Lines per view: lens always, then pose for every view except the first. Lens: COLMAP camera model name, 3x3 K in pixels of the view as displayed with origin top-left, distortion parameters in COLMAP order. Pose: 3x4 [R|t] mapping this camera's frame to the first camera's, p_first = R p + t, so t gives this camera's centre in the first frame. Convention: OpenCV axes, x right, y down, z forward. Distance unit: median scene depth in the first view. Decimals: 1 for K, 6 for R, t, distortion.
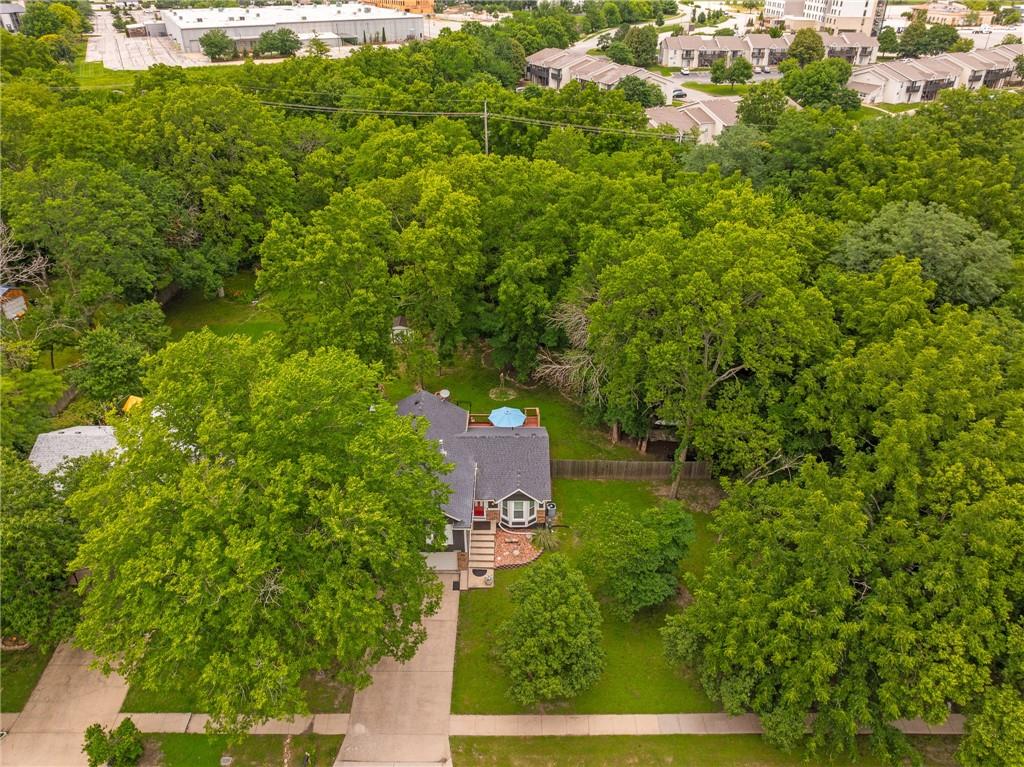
lens RADIAL K [[722.4, 0, 515.8], [0, 722.4, 383.0], [0, 0, 1]] dist [-0.037860, 0.004284]
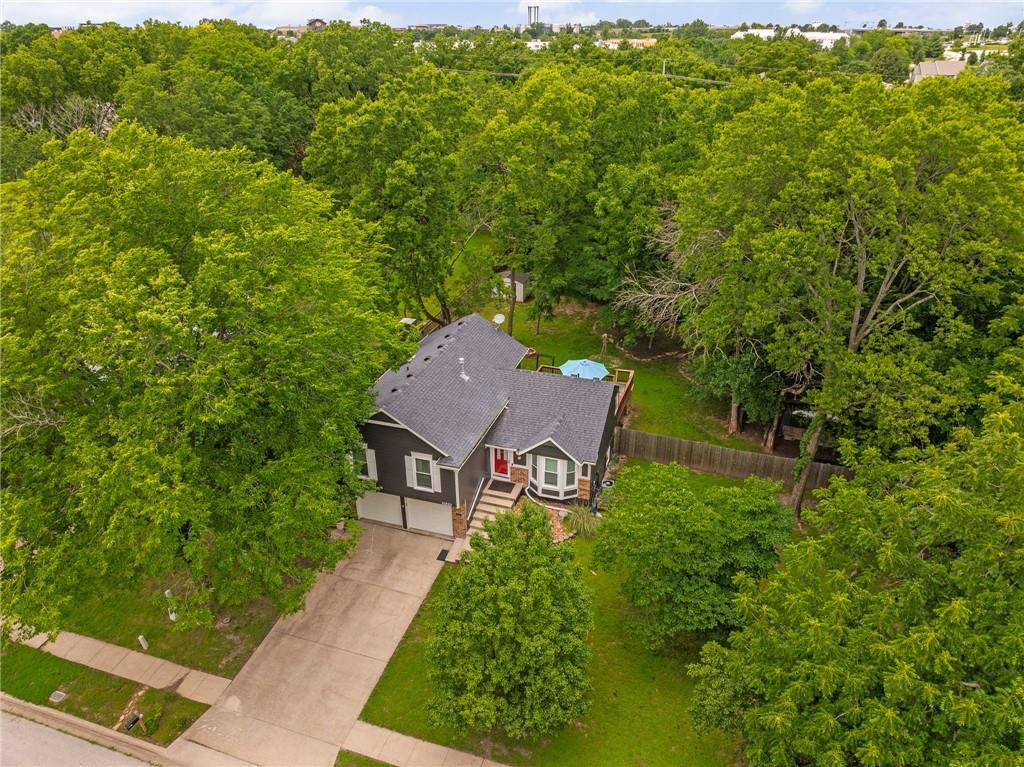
lens RADIAL K [[722.4, 0, 515.8], [0, 722.4, 383.0], [0, 0, 1]] dist [-0.037860, 0.004284]
pose [[0.950325, 0.136253, -0.279851, 0.158465], [-0.156831, 0.986235, -0.052395, 0.132272], [0.268860, 0.093681, 0.958613, 0.298185]]
